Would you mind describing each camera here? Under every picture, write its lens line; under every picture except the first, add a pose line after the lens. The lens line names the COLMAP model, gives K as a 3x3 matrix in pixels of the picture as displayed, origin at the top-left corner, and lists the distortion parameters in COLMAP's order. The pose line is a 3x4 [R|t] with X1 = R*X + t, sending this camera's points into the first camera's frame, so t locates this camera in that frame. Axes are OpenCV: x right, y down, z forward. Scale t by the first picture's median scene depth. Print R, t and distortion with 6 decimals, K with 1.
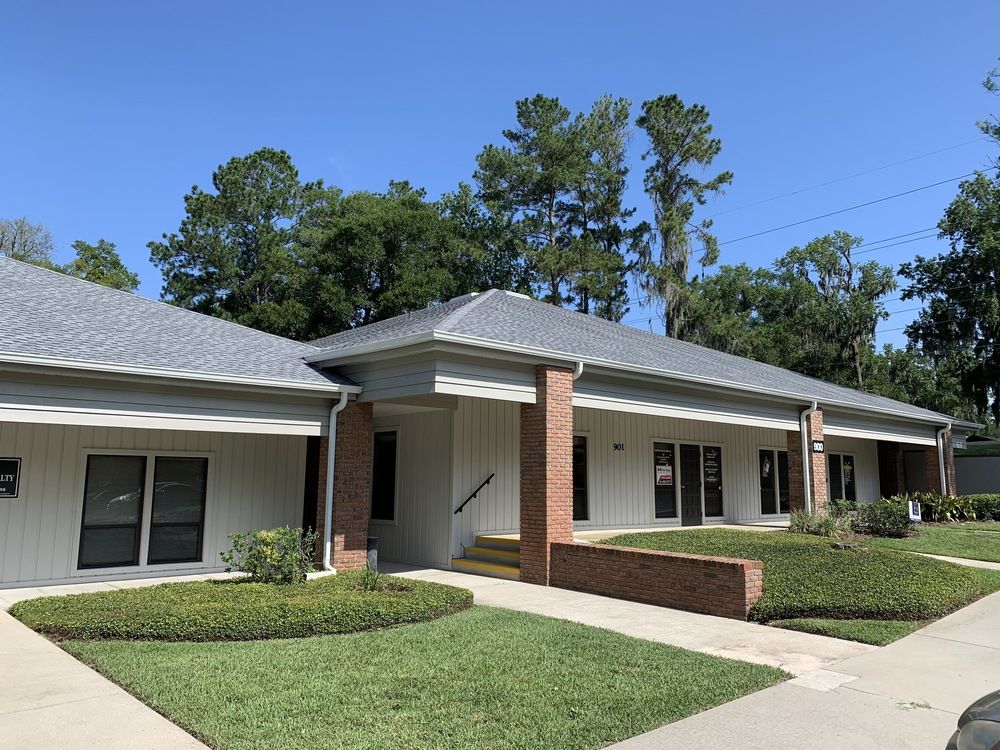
lens RADIAL K [[761.2, 0, 495.4], [0, 761.2, 370.2], [0, 0, 1]] dist [0.022141, -0.025338]
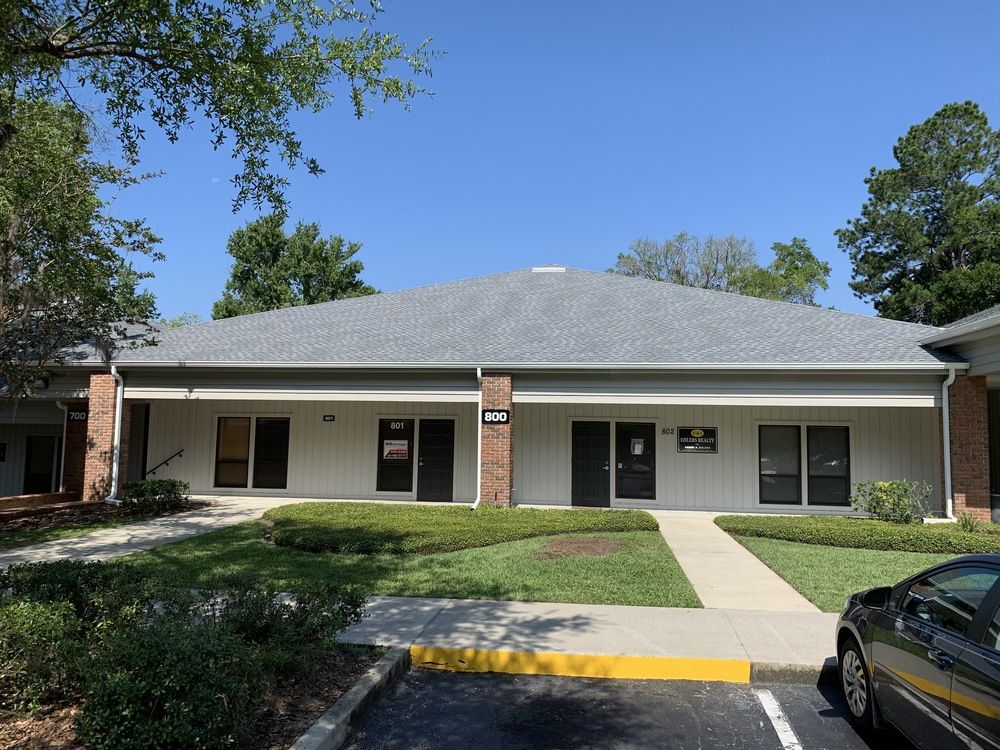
lens RADIAL K [[761.2, 0, 495.4], [0, 761.2, 370.2], [0, 0, 1]] dist [0.022141, -0.025338]
pose [[0.628944, -0.069442, -0.774343, 0.070444], [0.096773, 0.995250, -0.010651, -0.006281], [0.771404, -0.068236, 0.632677, -0.072779]]
